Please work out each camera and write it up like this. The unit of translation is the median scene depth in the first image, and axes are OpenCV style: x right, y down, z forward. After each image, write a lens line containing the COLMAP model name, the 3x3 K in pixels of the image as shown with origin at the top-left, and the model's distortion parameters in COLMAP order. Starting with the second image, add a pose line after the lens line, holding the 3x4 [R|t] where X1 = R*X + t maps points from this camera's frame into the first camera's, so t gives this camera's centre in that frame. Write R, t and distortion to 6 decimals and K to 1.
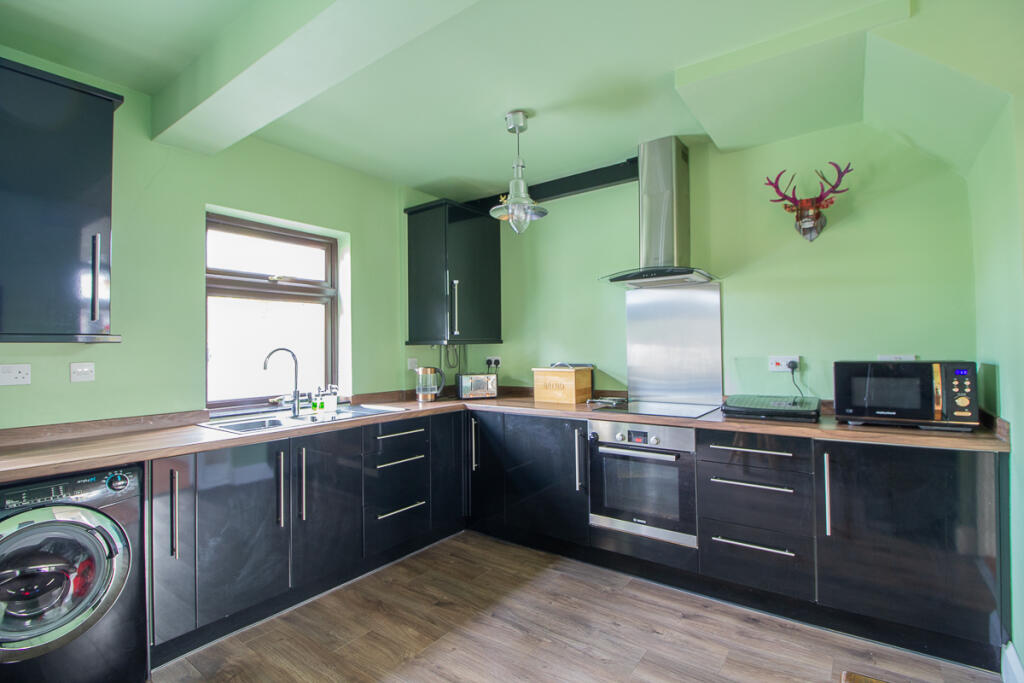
lens RADIAL K [[485.5, 0, 512.8], [0, 485.5, 341.8], [0, 0, 1]] dist [-0.005105, -0.001868]
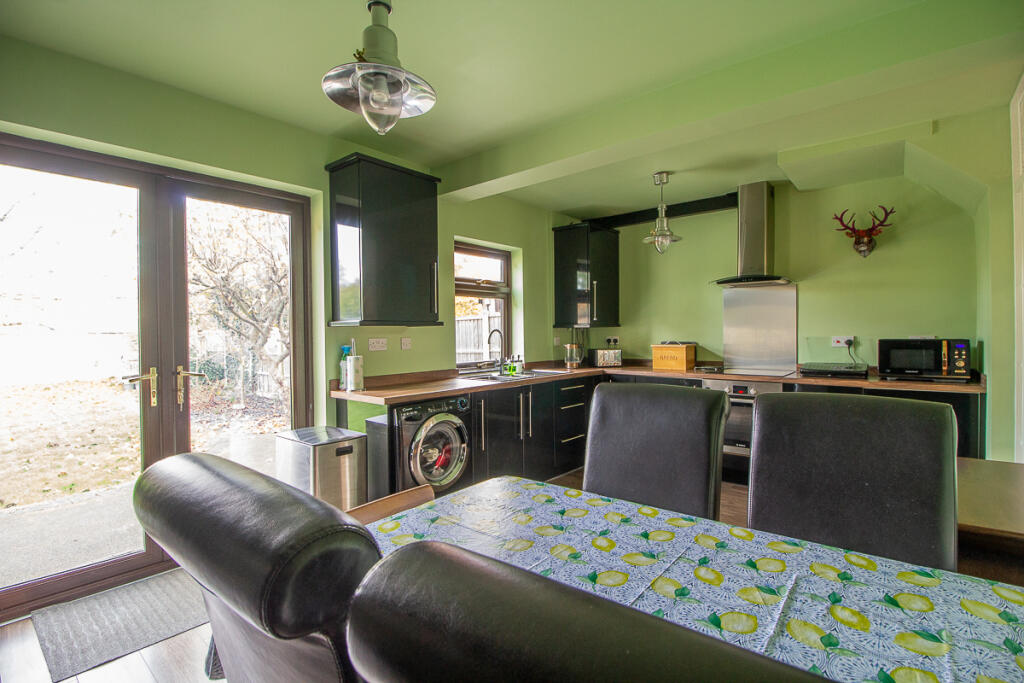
lens RADIAL K [[485.5, 0, 510.9], [0, 485.5, 341.2], [0, 0, 1]] dist [-0.005105, -0.001868]
pose [[0.997849, 0.004969, -0.065371, -0.343871], [-0.002658, 0.999370, 0.035400, -0.004635], [0.065506, -0.035151, 0.997233, -0.521252]]
